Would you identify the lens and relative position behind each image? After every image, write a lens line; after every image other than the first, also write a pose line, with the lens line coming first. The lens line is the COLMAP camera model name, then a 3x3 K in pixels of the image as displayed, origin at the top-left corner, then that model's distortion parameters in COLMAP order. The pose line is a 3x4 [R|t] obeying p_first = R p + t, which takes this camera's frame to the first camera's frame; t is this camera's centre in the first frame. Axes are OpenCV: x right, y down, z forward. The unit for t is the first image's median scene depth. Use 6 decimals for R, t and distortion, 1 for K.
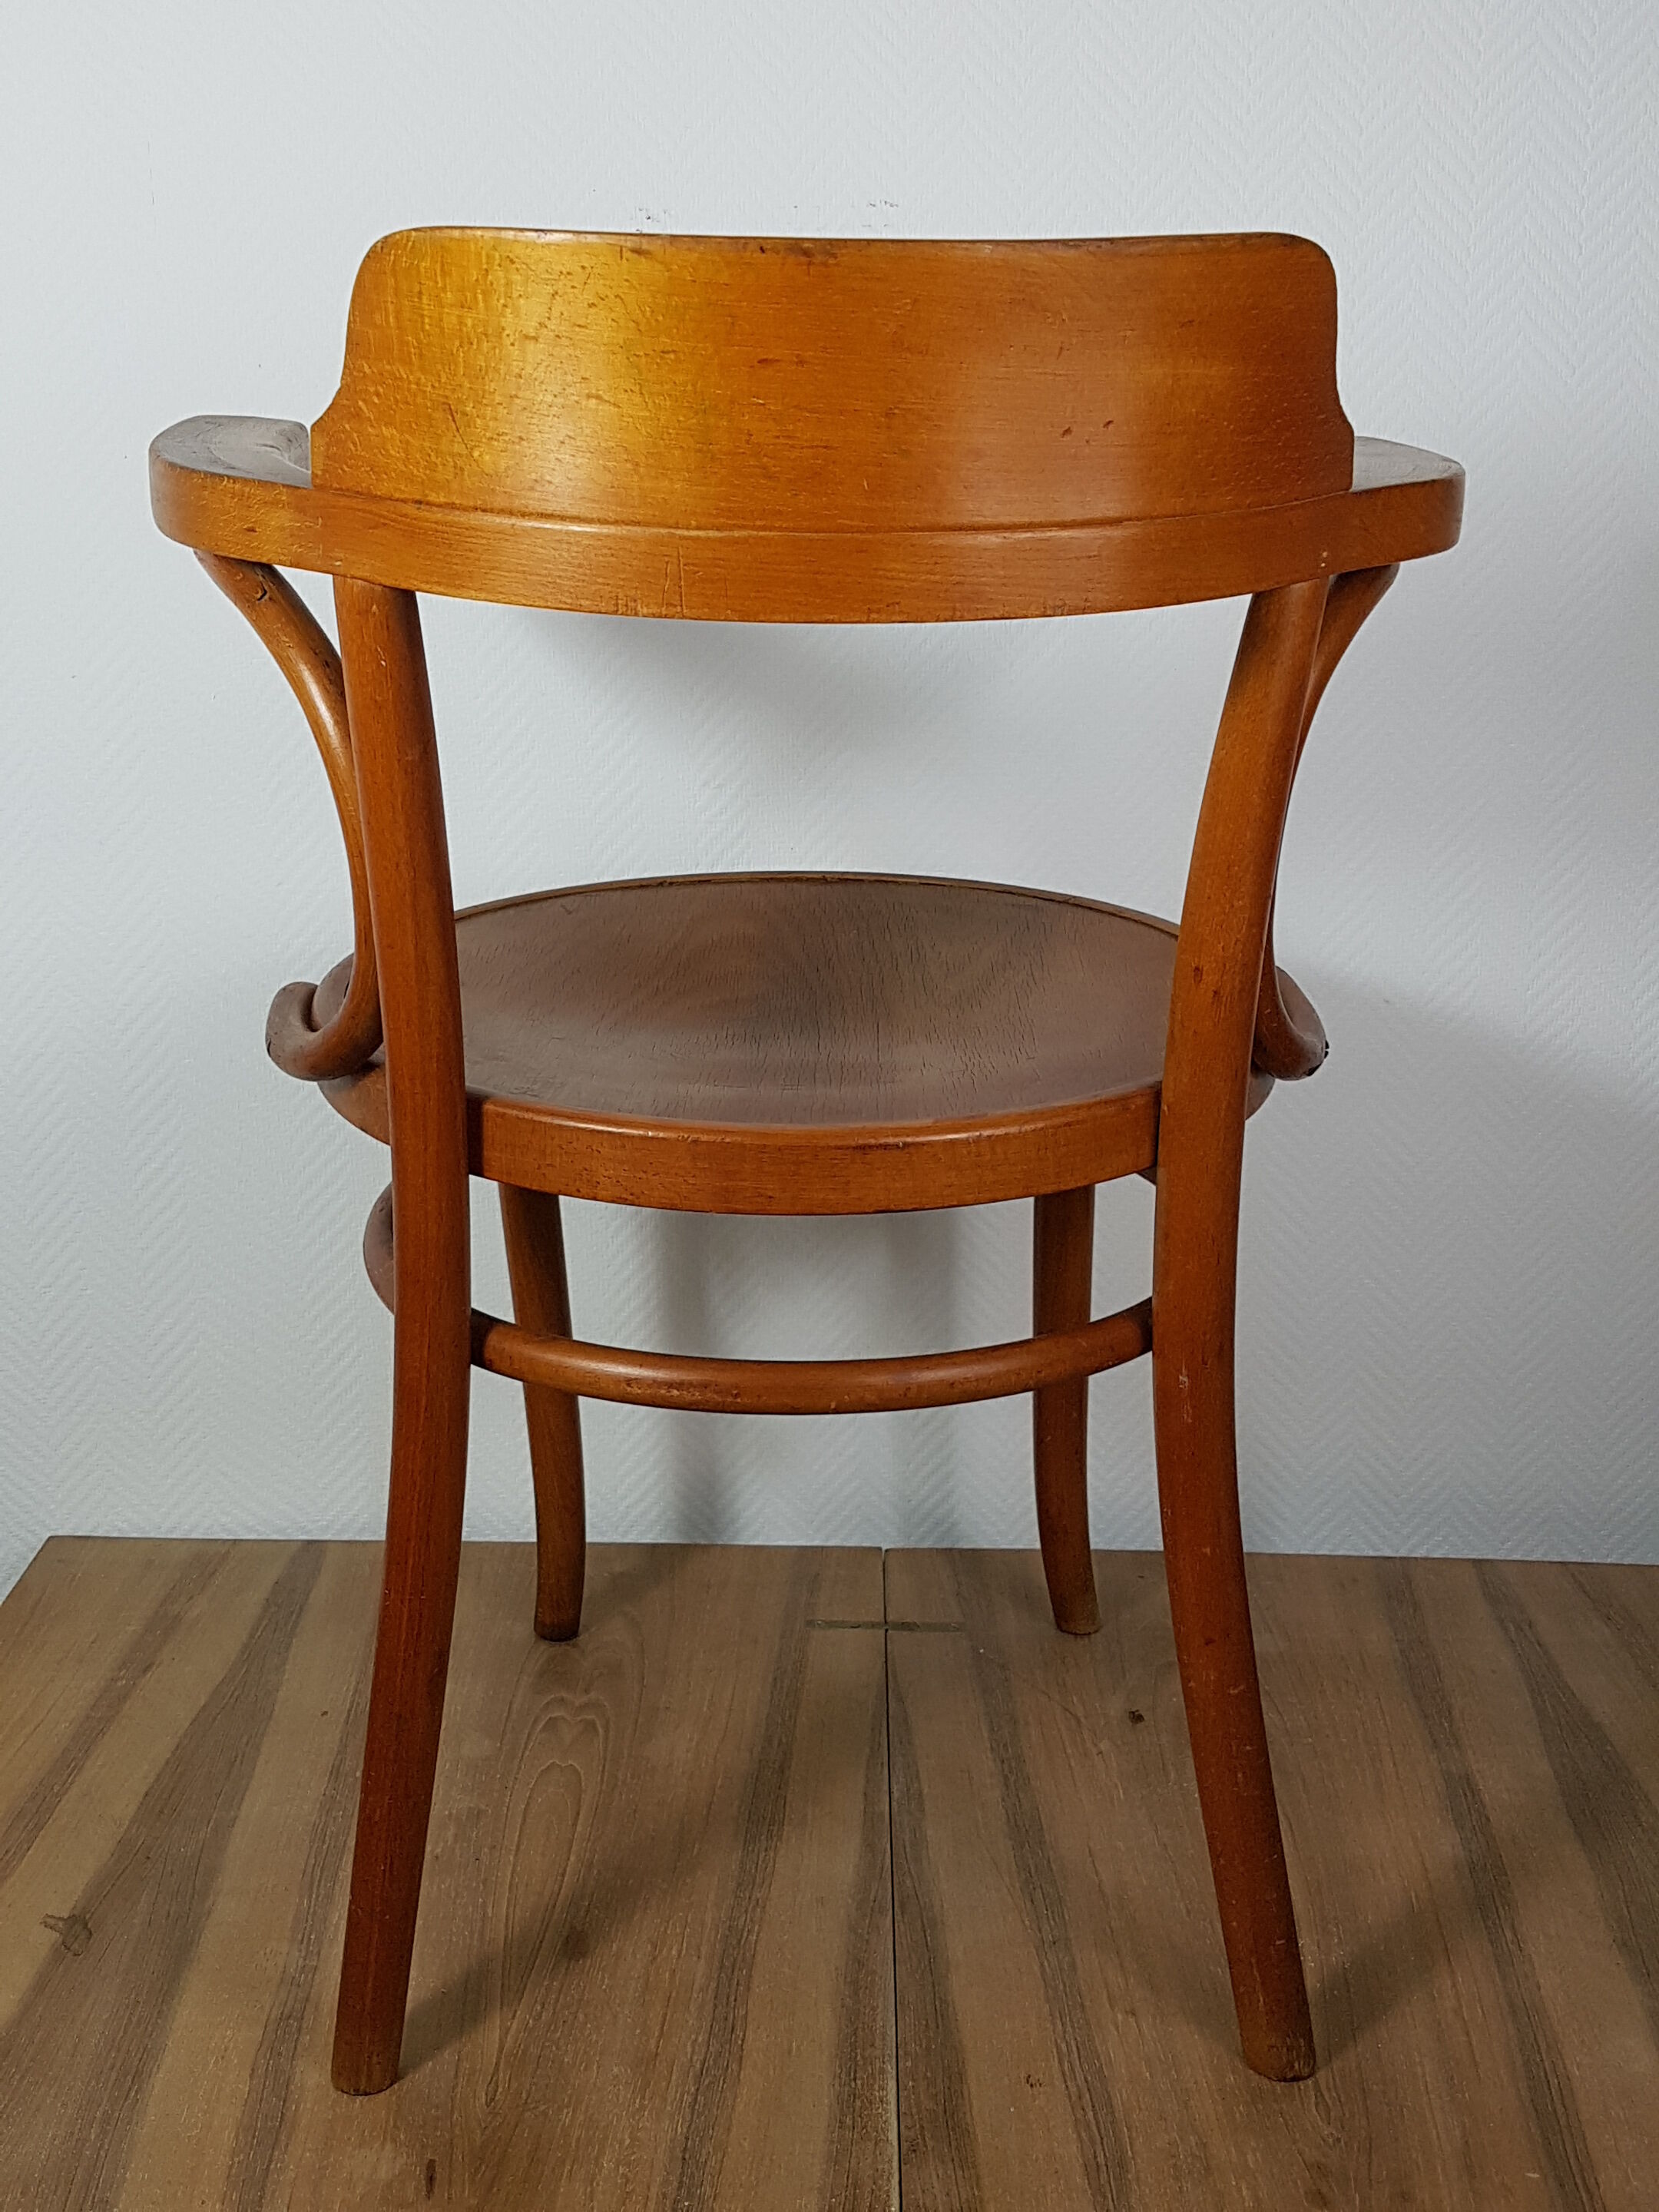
lens RADIAL K [[2418.3, 0, 820.8], [0, 2418.3, 1097.5], [0, 0, 1]] dist [0.288717, -0.587410]
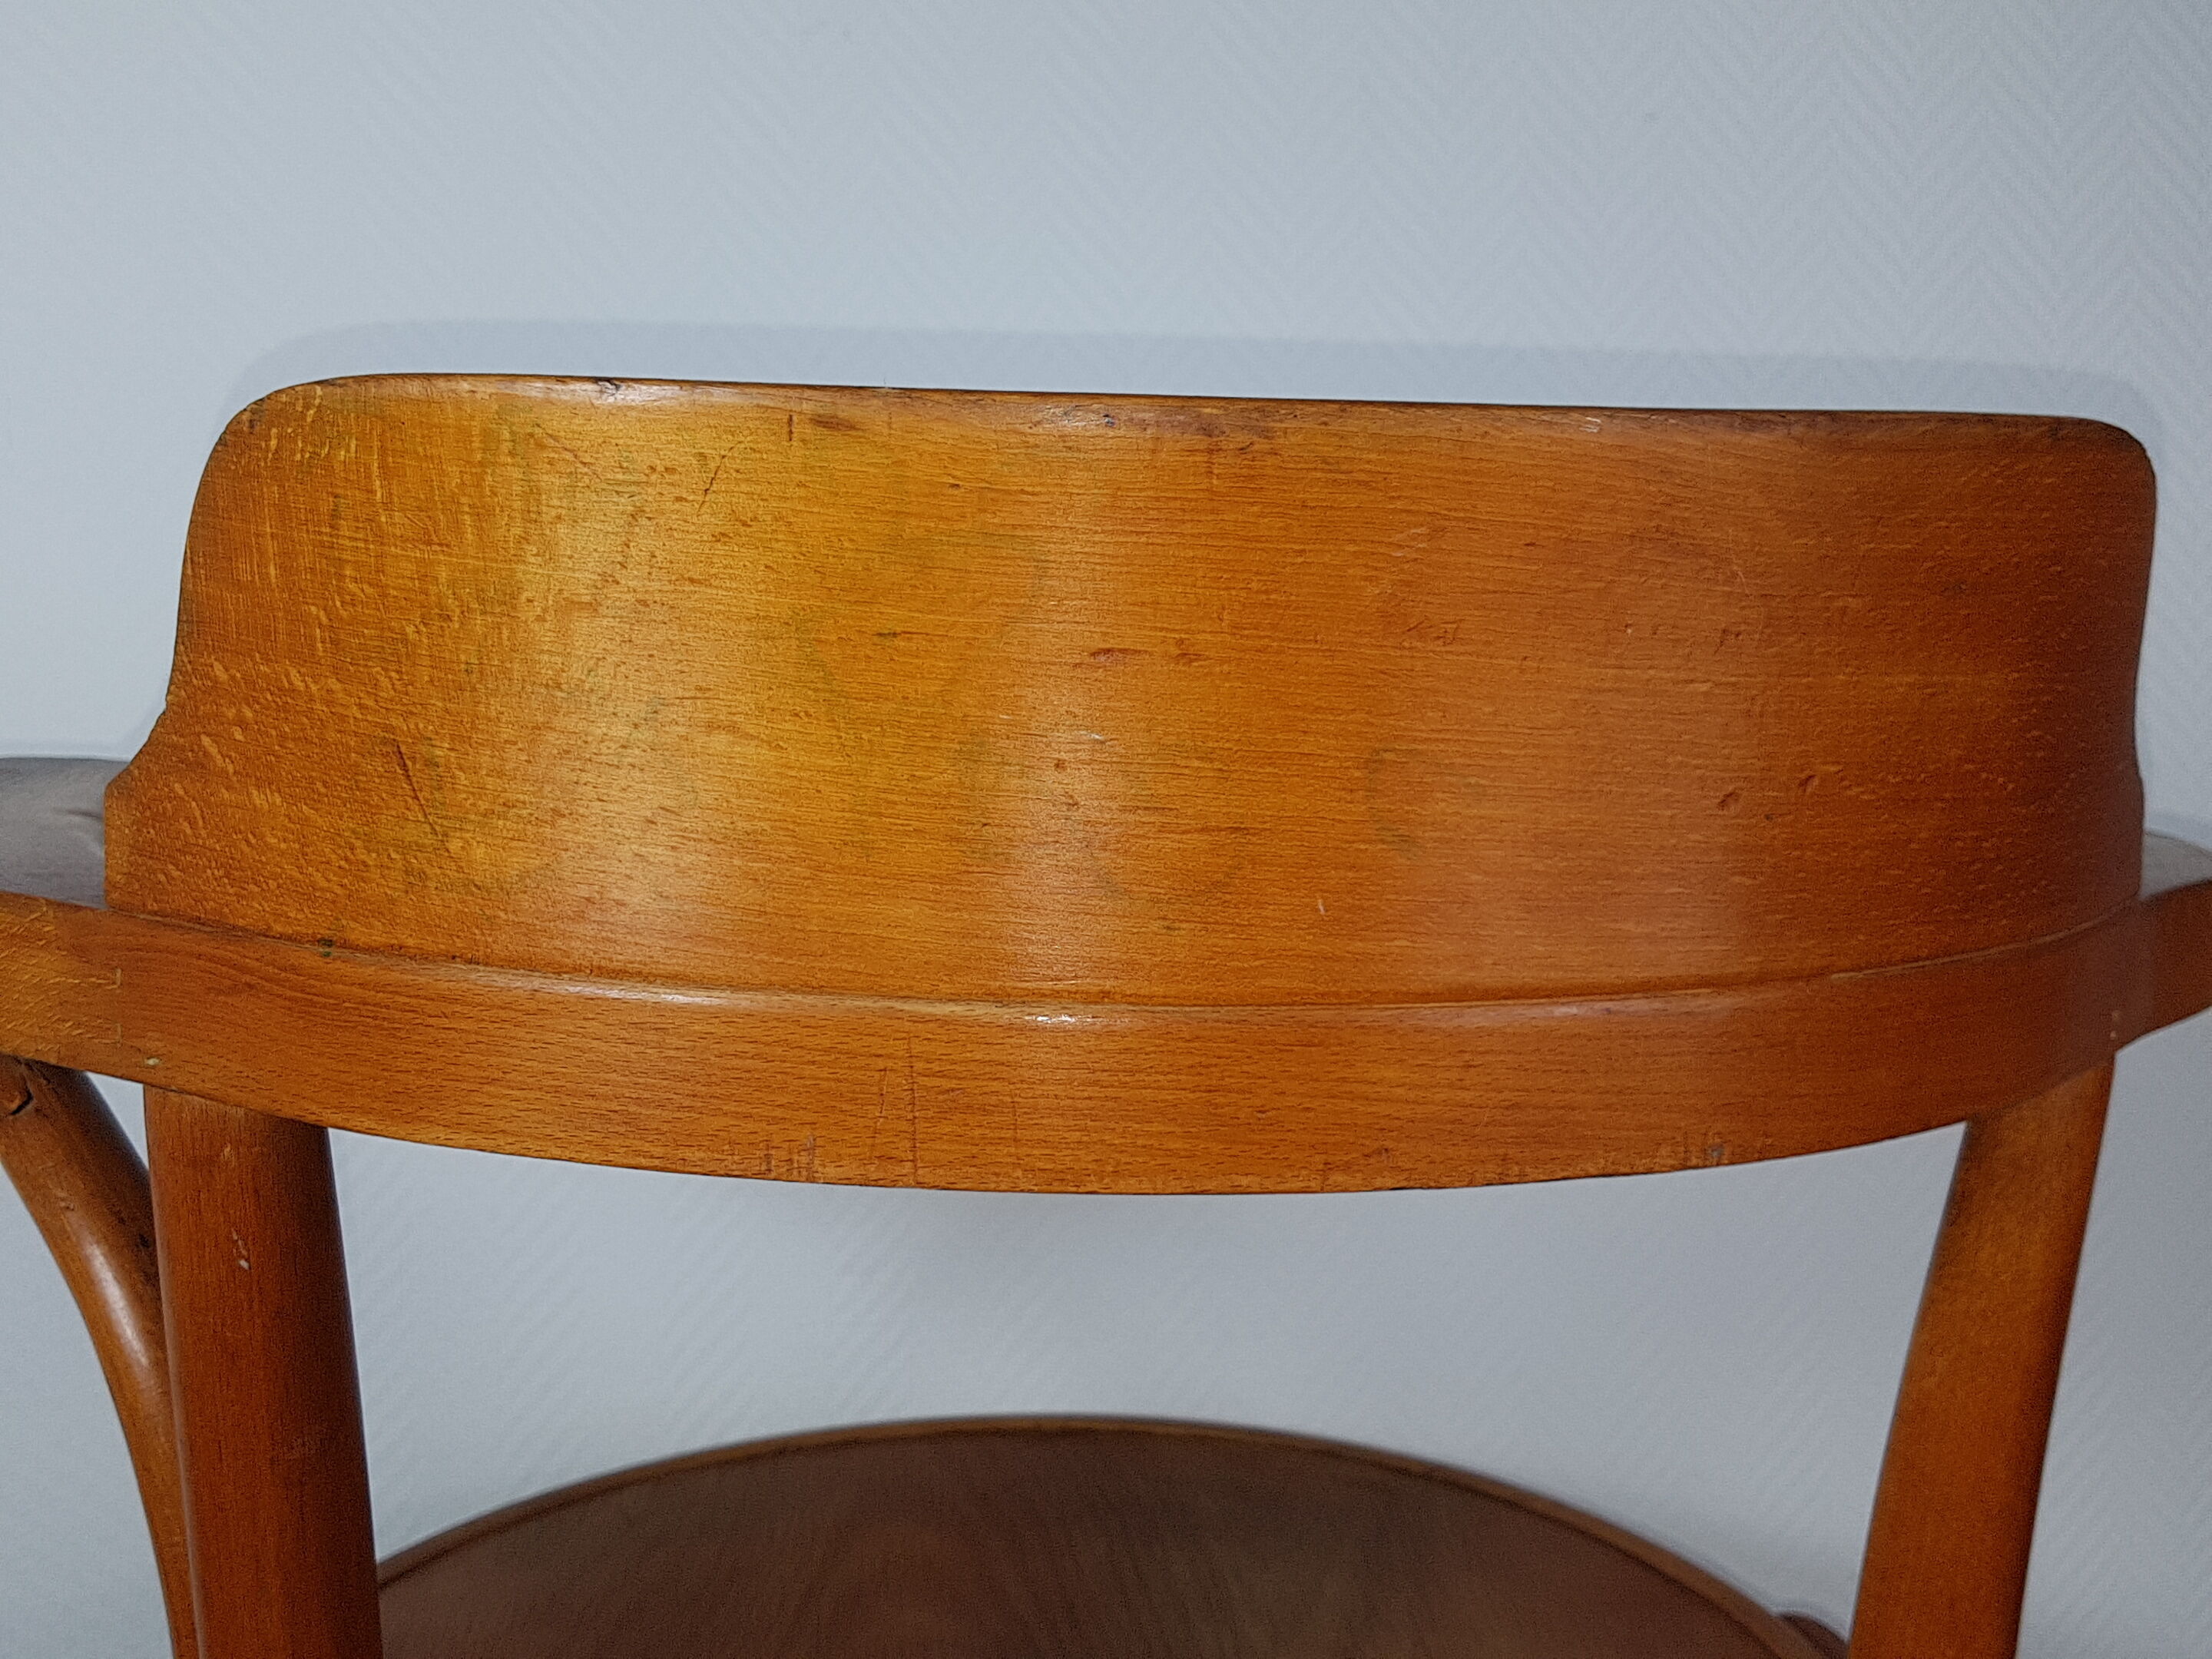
lens RADIAL K [[2411.2, 0, 1151.1], [0, 2411.2, 973.0], [0, 0, 1]] dist [0.294857, -0.597096]
pose [[0.993759, -0.009426, 0.111147, -0.062995], [0.028930, 0.984107, -0.175206, -0.155795], [-0.107729, 0.177328, 0.978238, 0.551136]]
